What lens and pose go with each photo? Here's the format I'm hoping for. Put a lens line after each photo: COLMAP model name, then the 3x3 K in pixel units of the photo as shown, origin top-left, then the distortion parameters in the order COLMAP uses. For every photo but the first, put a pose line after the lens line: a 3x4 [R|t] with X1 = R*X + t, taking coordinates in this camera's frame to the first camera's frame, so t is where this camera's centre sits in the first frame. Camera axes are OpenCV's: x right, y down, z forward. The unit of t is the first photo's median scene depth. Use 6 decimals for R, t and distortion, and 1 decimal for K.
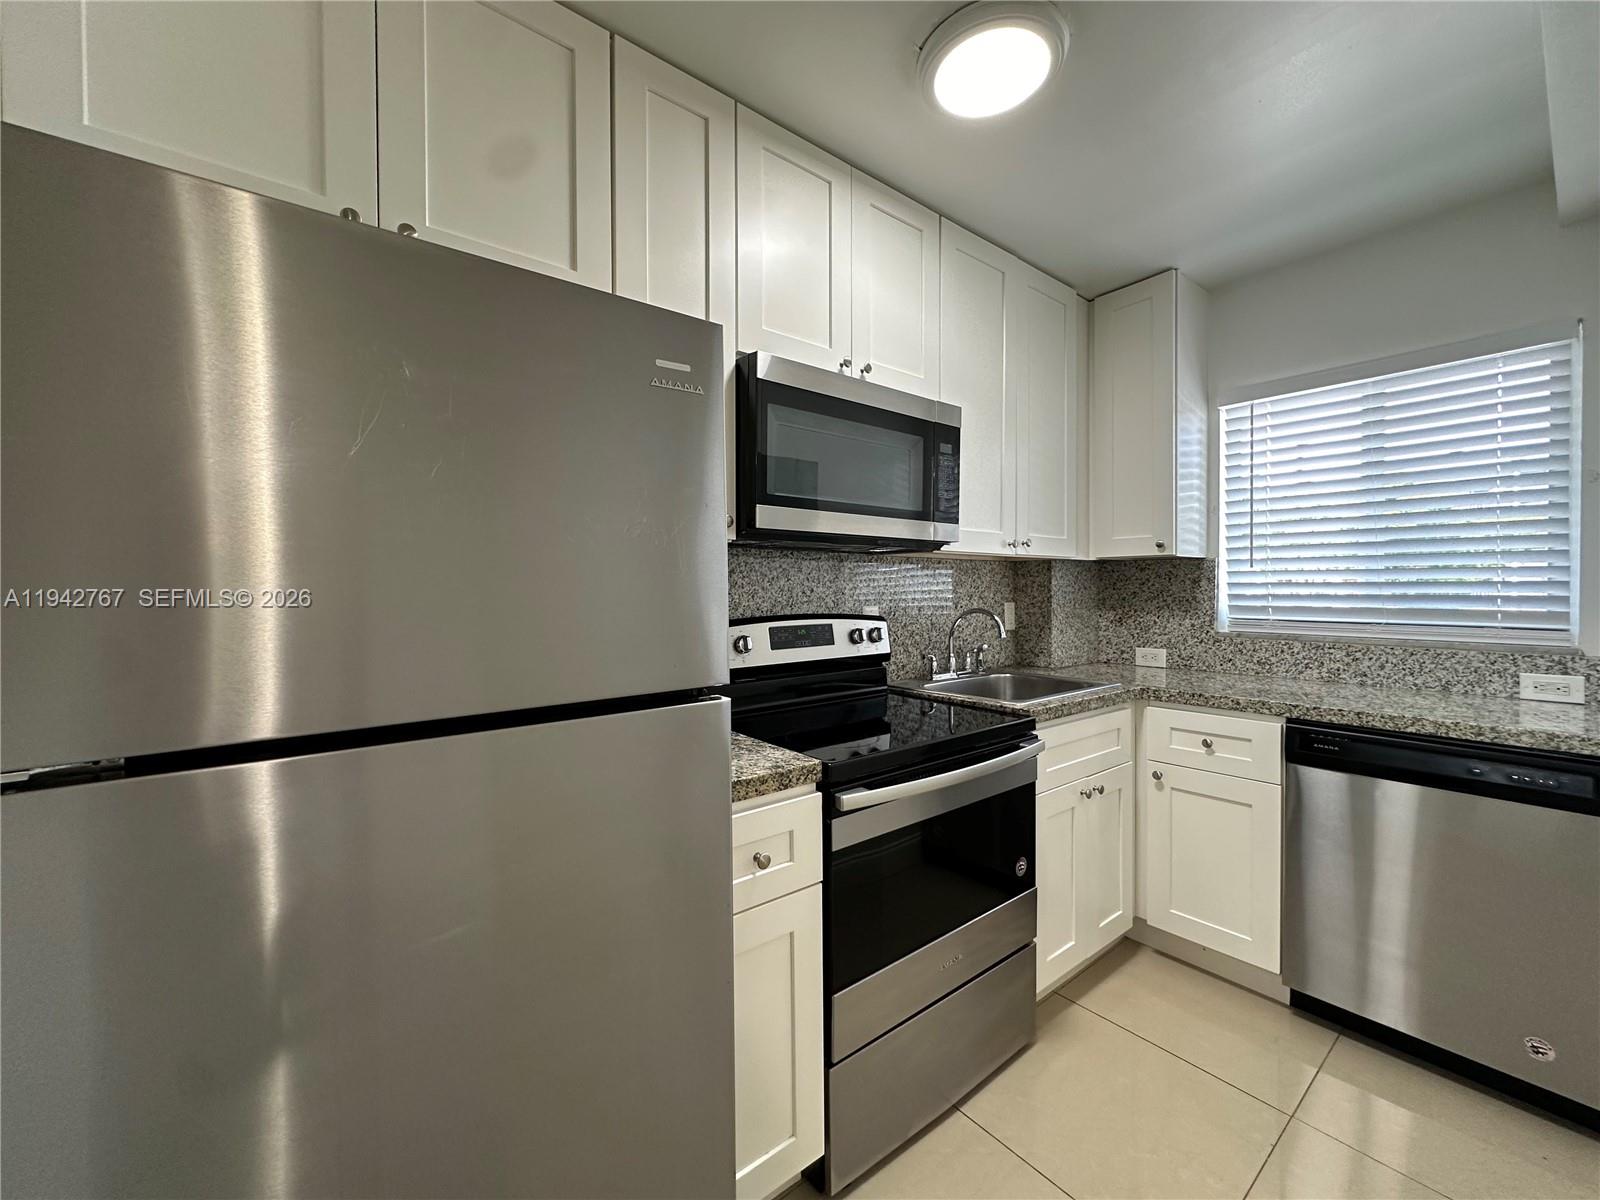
lens RADIAL K [[641.1, 0, 798.0], [0, 641.1, 597.5], [0, 0, 1]] dist [-0.000763, 0.000007]
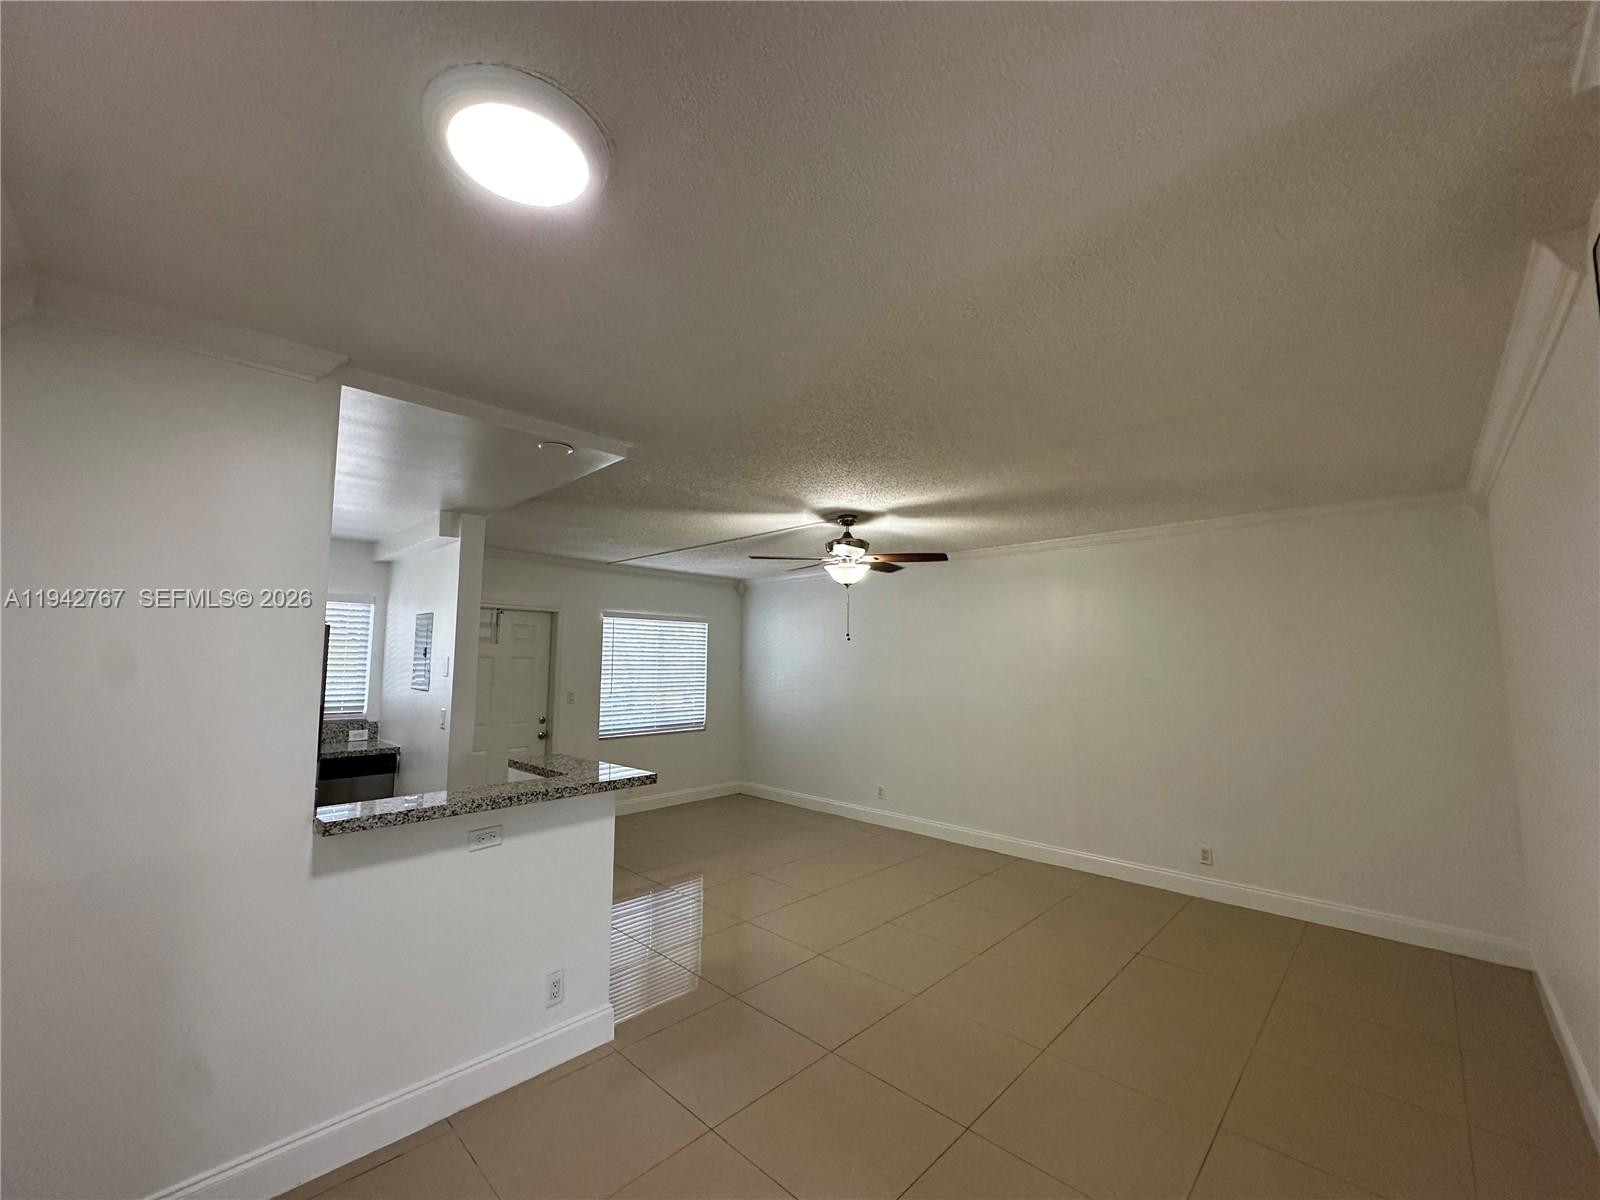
lens RADIAL K [[638.5, 0, 794.7], [0, 638.5, 591.7], [0, 0, 1]] dist [-0.000540, -0.000062]
pose [[-0.119703, 0.111568, 0.986521, -1.461967], [0.009042, 0.993747, -0.111288, -0.118111], [-0.992769, -0.004402, -0.119963, -0.392802]]
